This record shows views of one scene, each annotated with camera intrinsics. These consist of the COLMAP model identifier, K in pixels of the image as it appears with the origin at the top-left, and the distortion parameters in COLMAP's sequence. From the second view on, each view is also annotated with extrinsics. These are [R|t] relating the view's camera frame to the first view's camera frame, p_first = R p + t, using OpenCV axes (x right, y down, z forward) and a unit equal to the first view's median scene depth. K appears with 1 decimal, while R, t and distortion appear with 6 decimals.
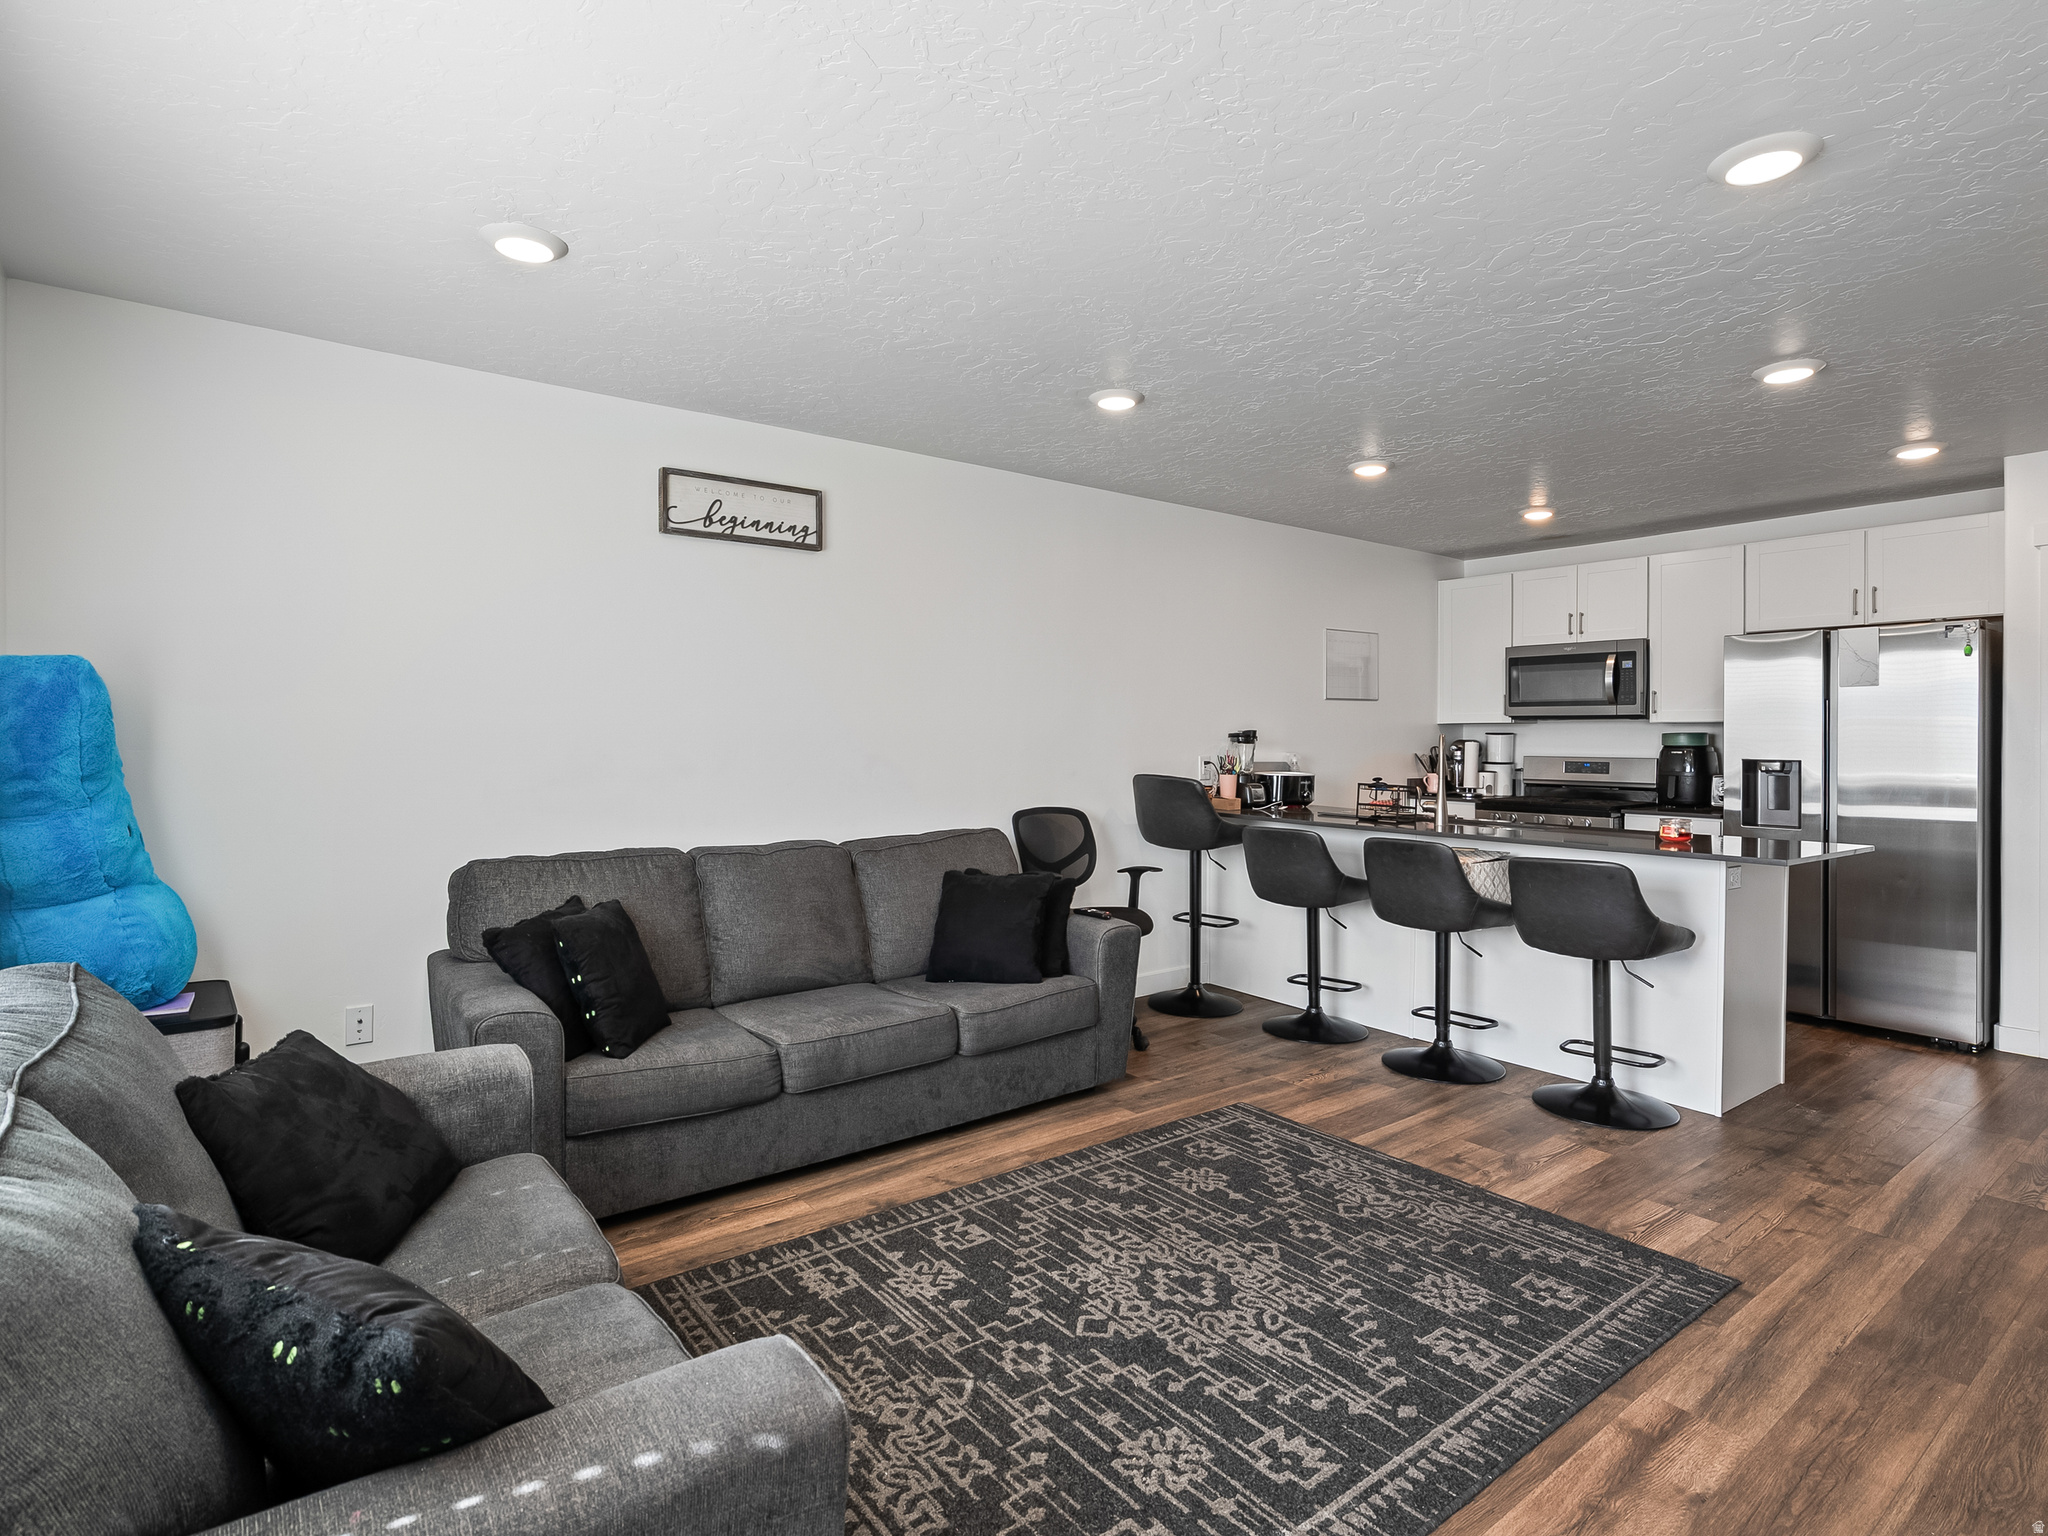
lens RADIAL K [[1045.2, 0, 1025.3], [0, 1045.2, 756.1], [0, 0, 1]] dist [-0.005367, 0.001127]
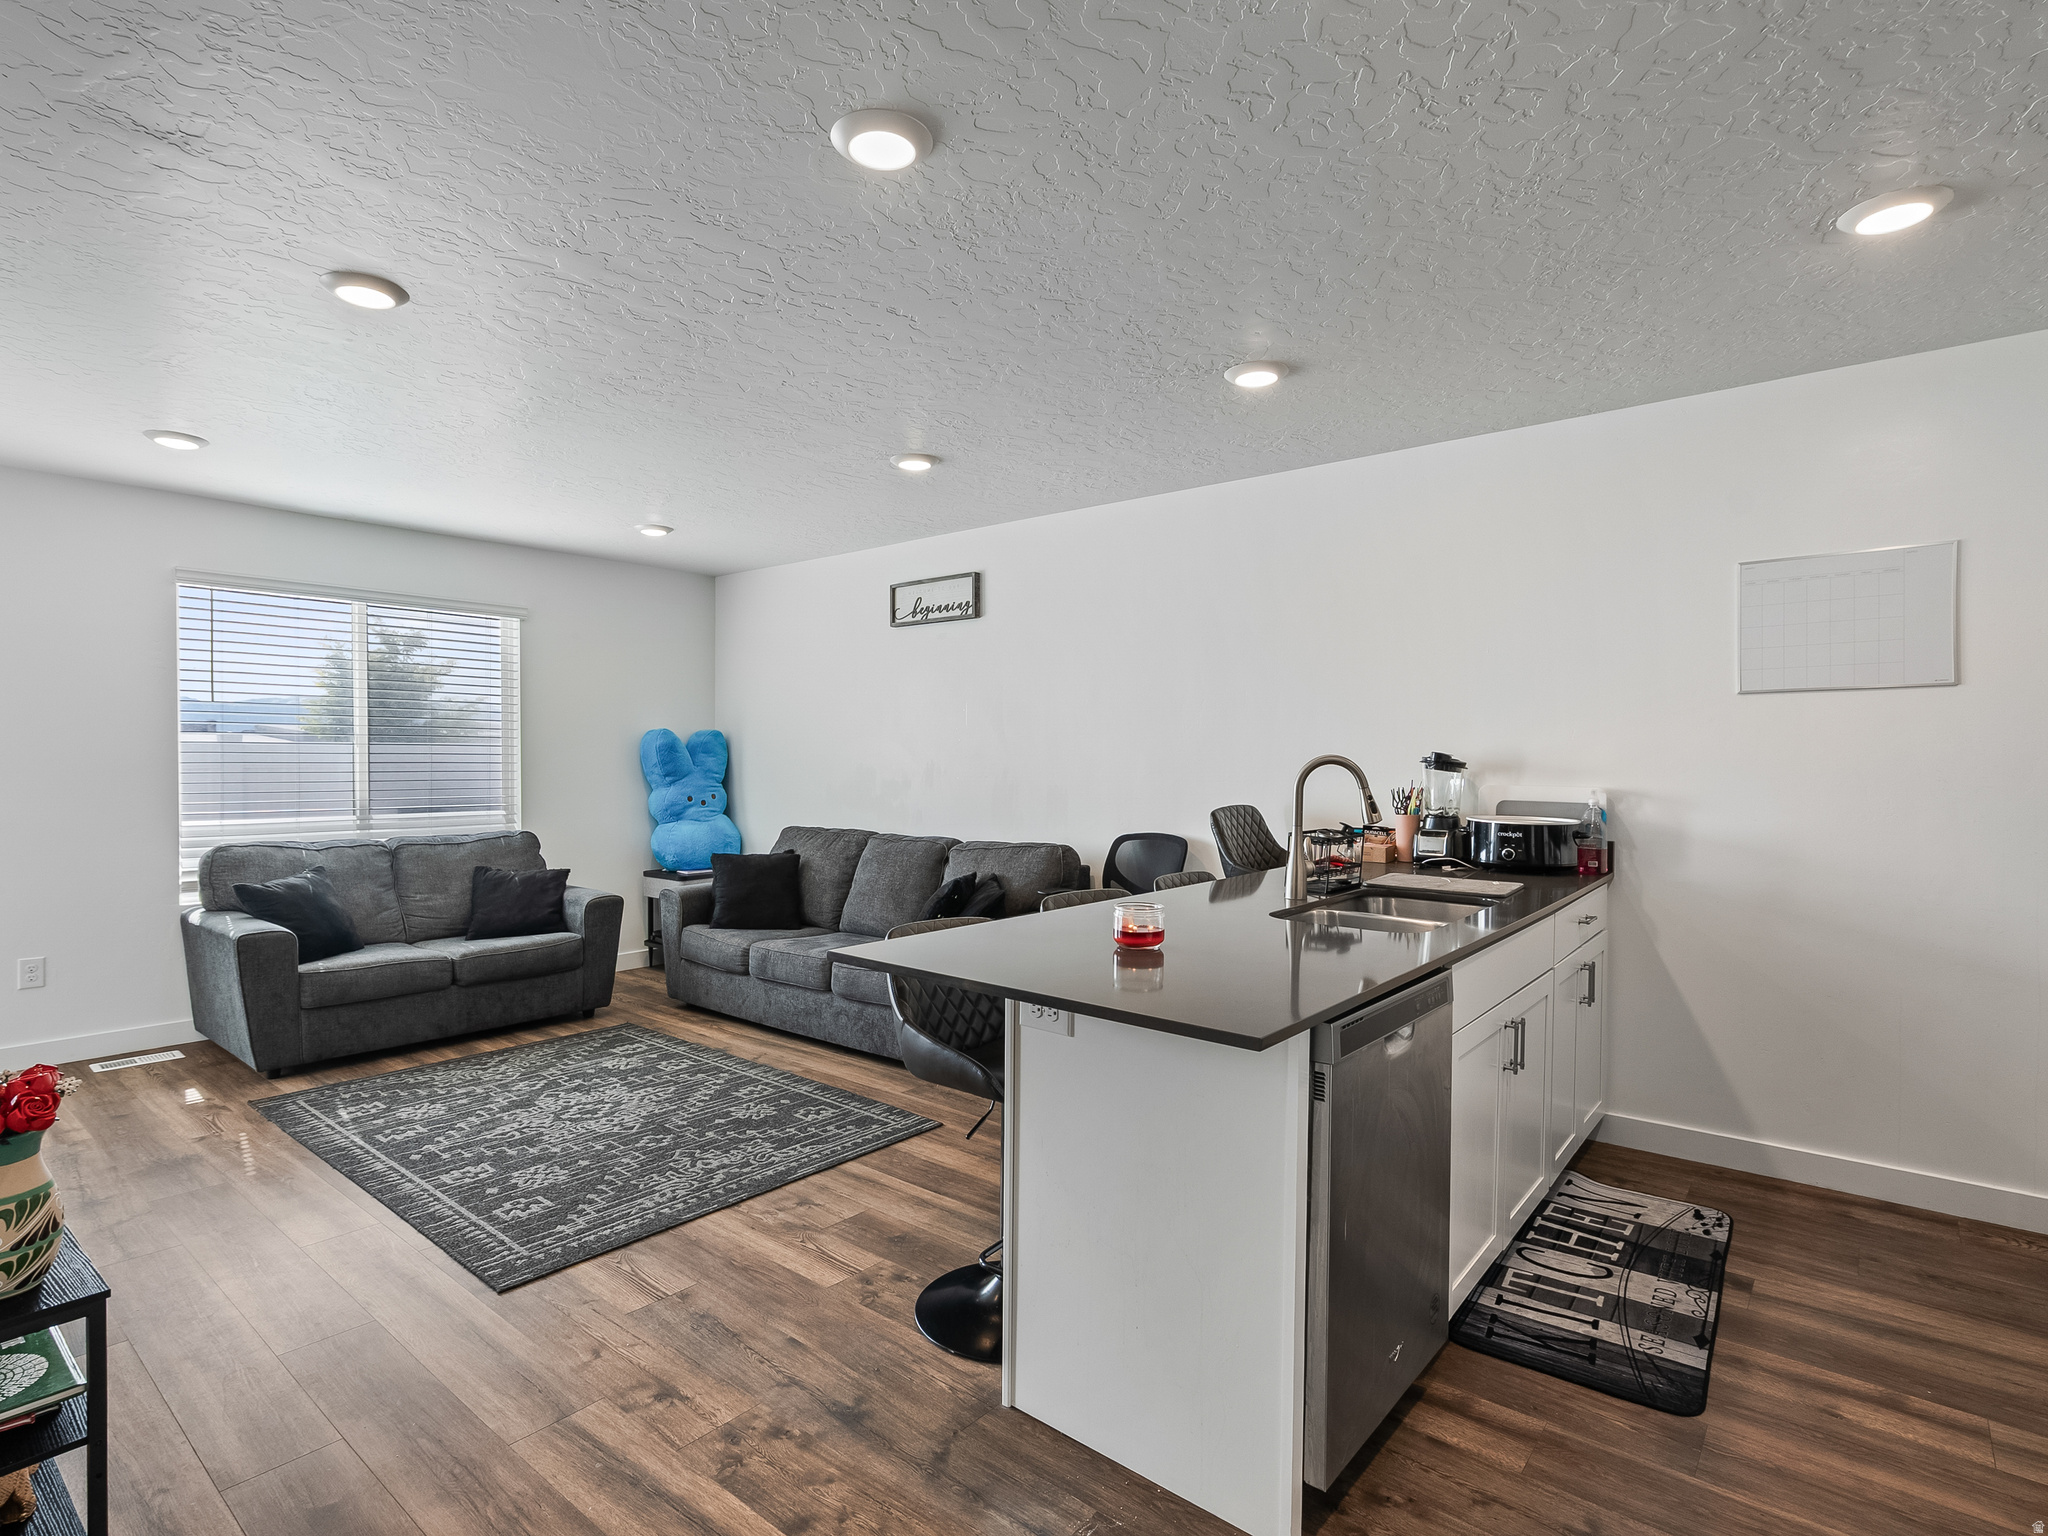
lens RADIAL K [[1049.2, 0, 1017.7], [0, 1049.2, 768.7], [0, 0, 1]] dist [0.005384, 0.001585]
pose [[0.217258, 0.008897, -0.976074, 1.505533], [-0.020690, 0.999776, 0.004508, -0.020121], [0.975895, 0.019215, 0.217394, 1.054774]]
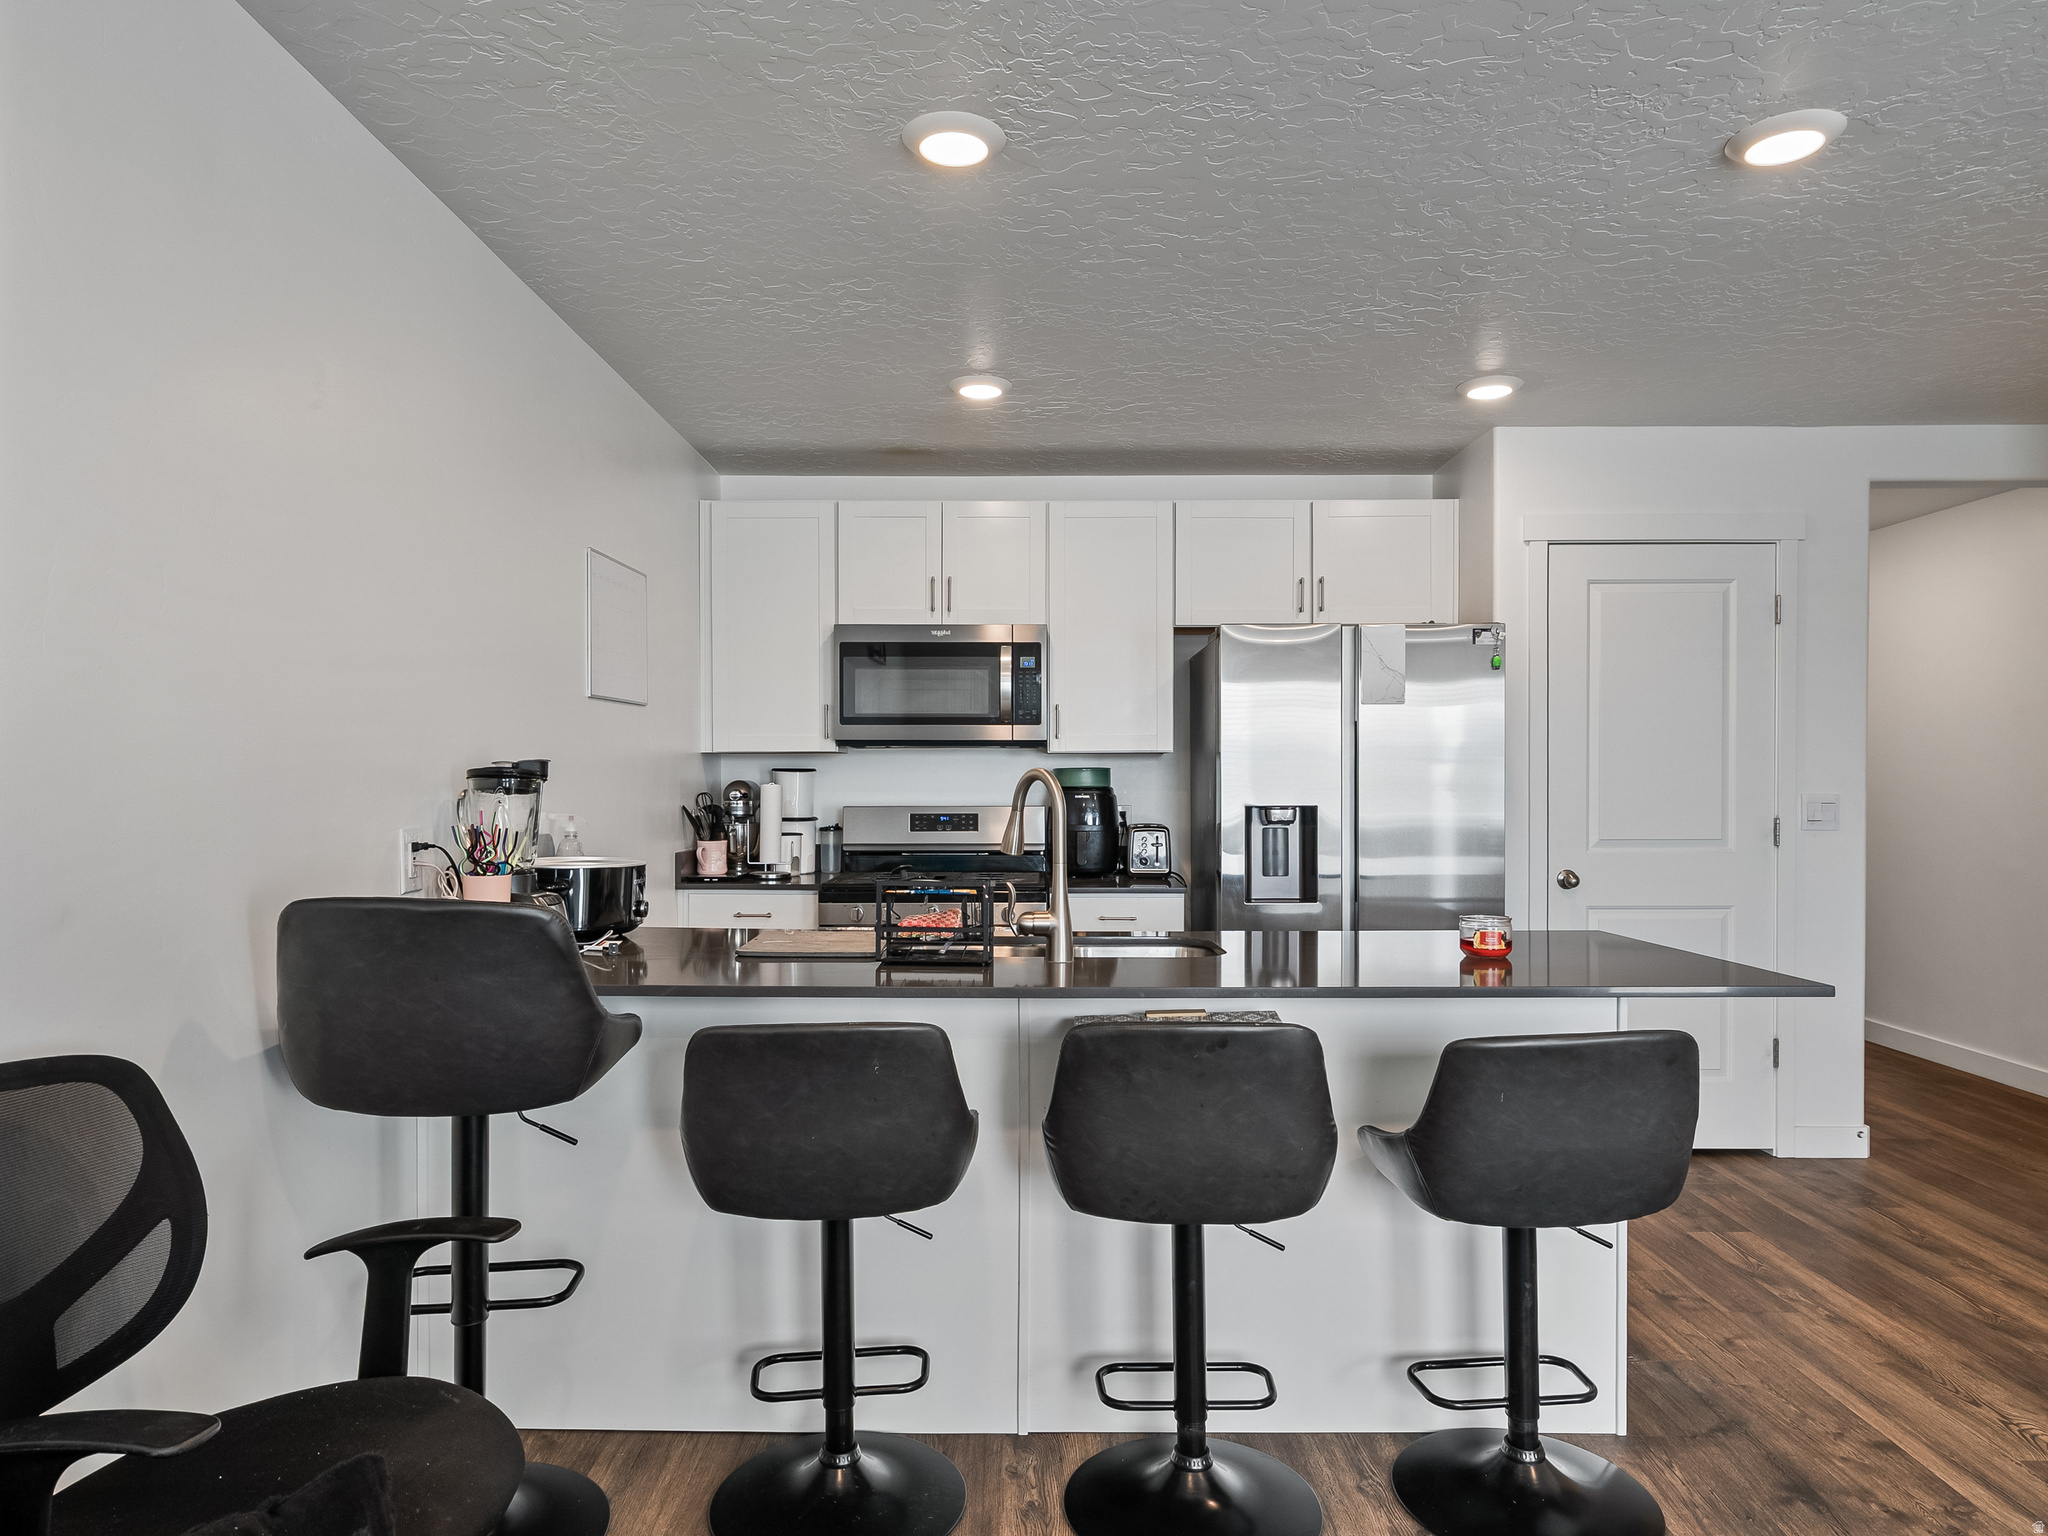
lens RADIAL K [[1279.4, 0, 1020.1], [0, 1279.4, 782.1], [0, 0, 1]] dist [-0.000104, -0.001692]
pose [[0.609643, -0.007350, 0.792642, -0.108202], [0.017662, 0.999835, -0.004313, -0.019307], [-0.792479, 0.016629, 0.609672, 1.003186]]
